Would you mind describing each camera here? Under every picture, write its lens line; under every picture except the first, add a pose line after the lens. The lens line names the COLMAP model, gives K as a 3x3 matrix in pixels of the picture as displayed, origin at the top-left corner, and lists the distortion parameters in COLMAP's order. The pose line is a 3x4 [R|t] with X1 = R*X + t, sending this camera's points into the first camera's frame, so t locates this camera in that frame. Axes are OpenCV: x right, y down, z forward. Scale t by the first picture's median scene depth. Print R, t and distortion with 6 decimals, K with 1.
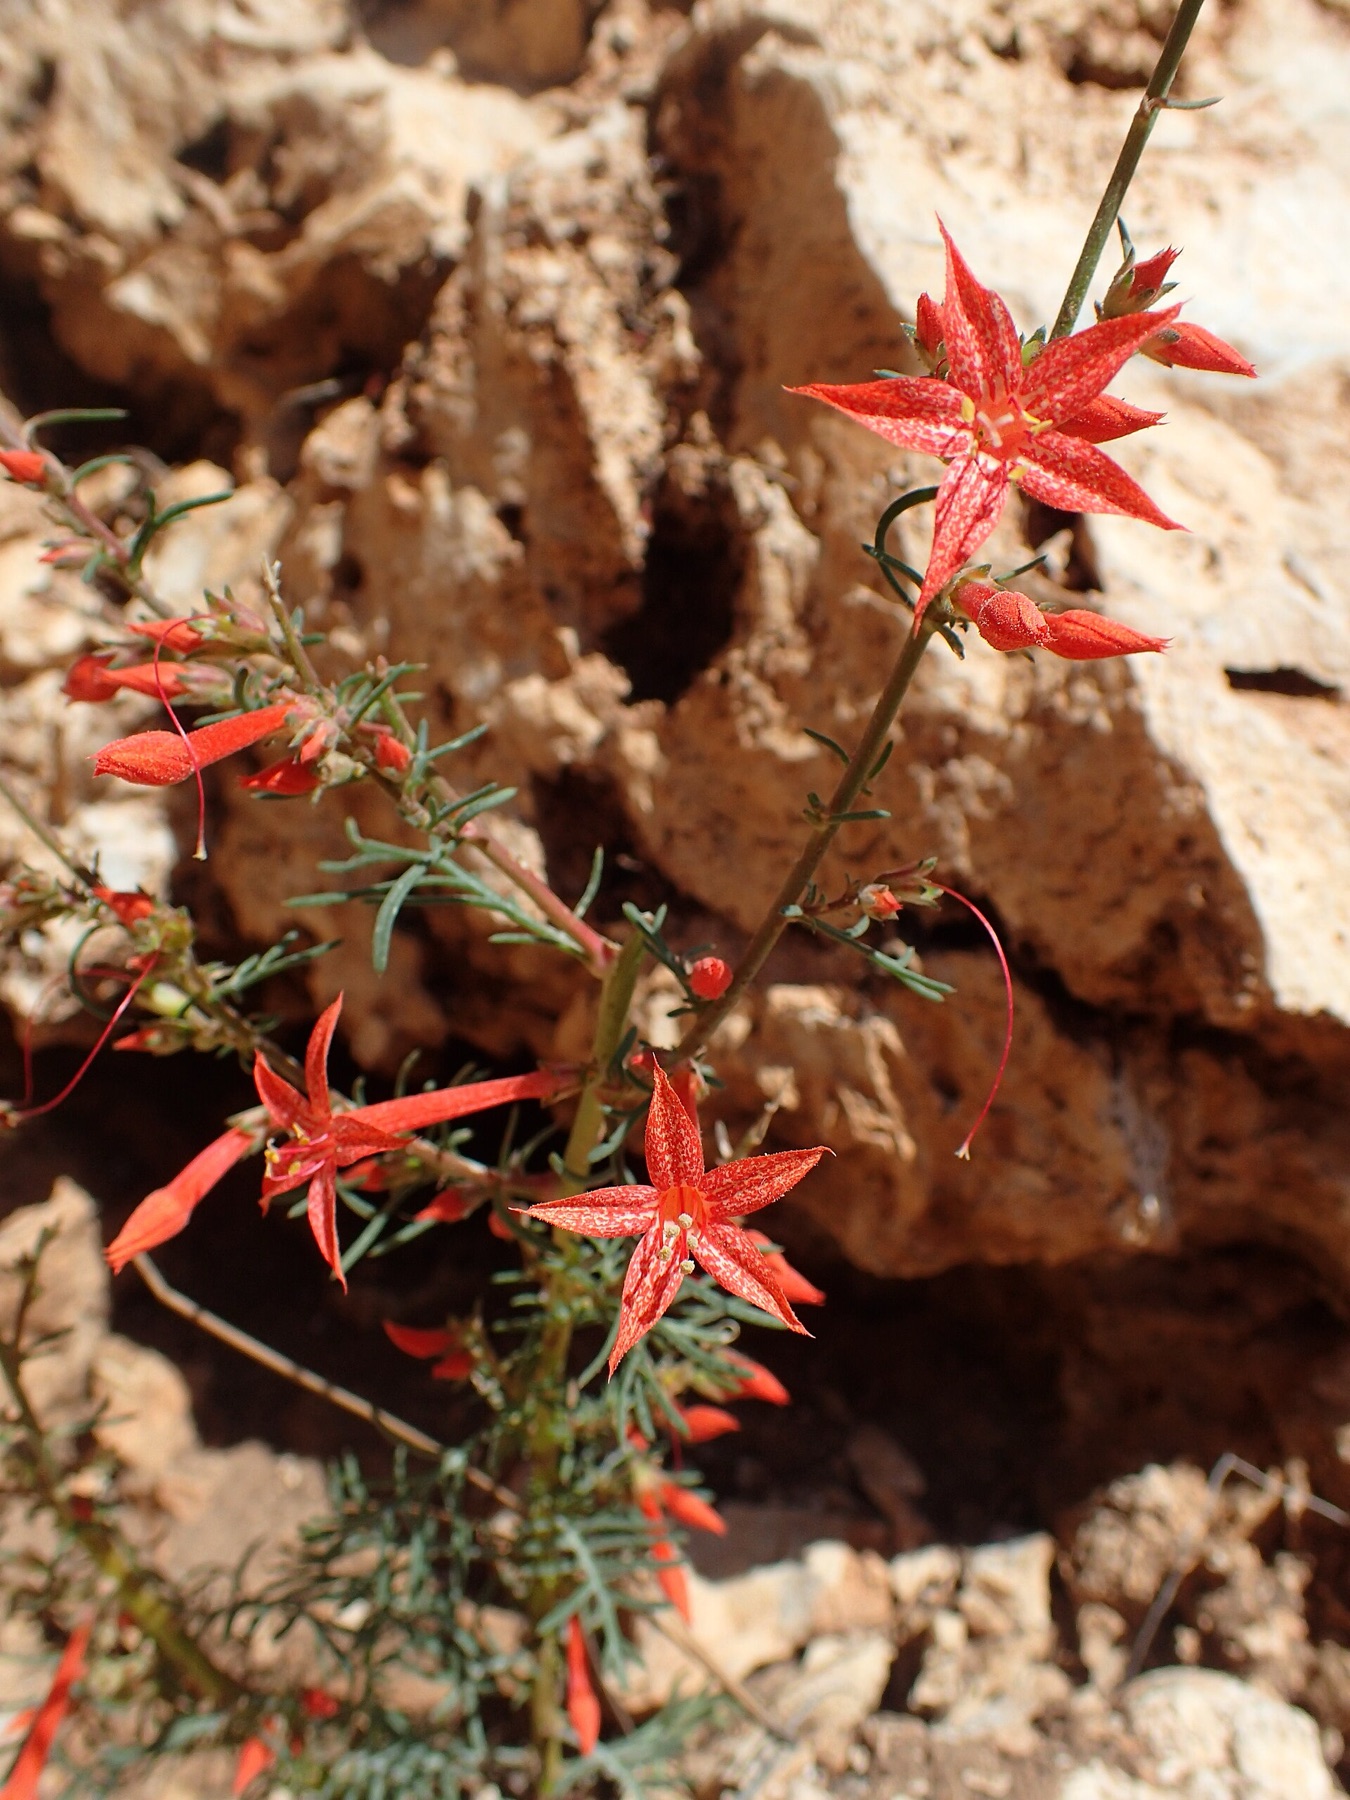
lens RADIAL K [[1787.0, 0, 675.0], [0, 1787.0, 900.0], [0, 0, 1]] dist [-0.065829, 0.094992]
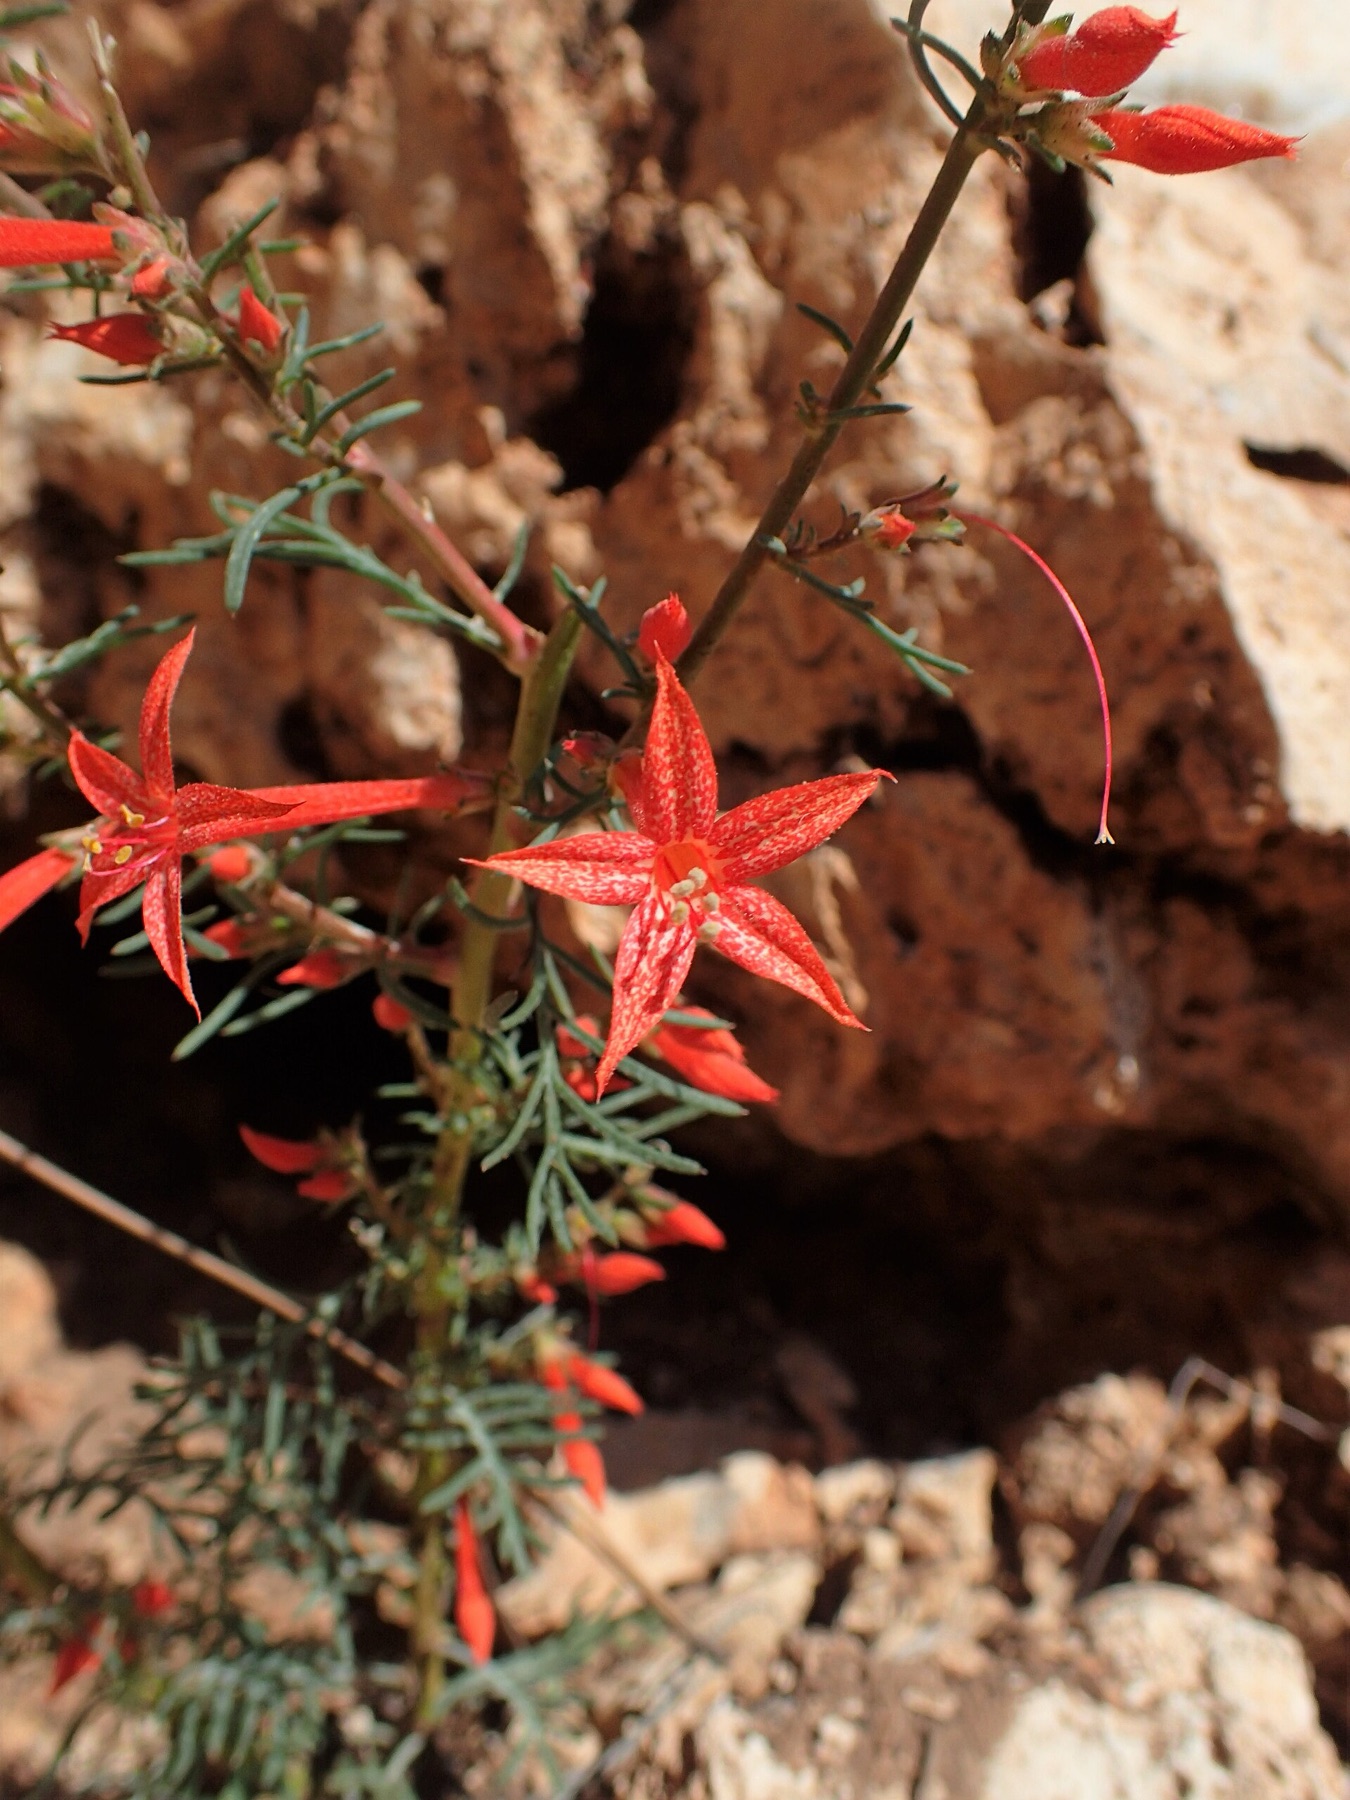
lens RADIAL K [[1787.0, 0, 675.0], [0, 1787.0, 900.0], [0, 0, 1]] dist [-0.065829, 0.094992]
pose [[0.998417, 0.032045, 0.046216, -0.002655], [-0.032541, 0.999420, 0.010012, 0.084736], [-0.045868, -0.011500, 0.998881, 0.118938]]
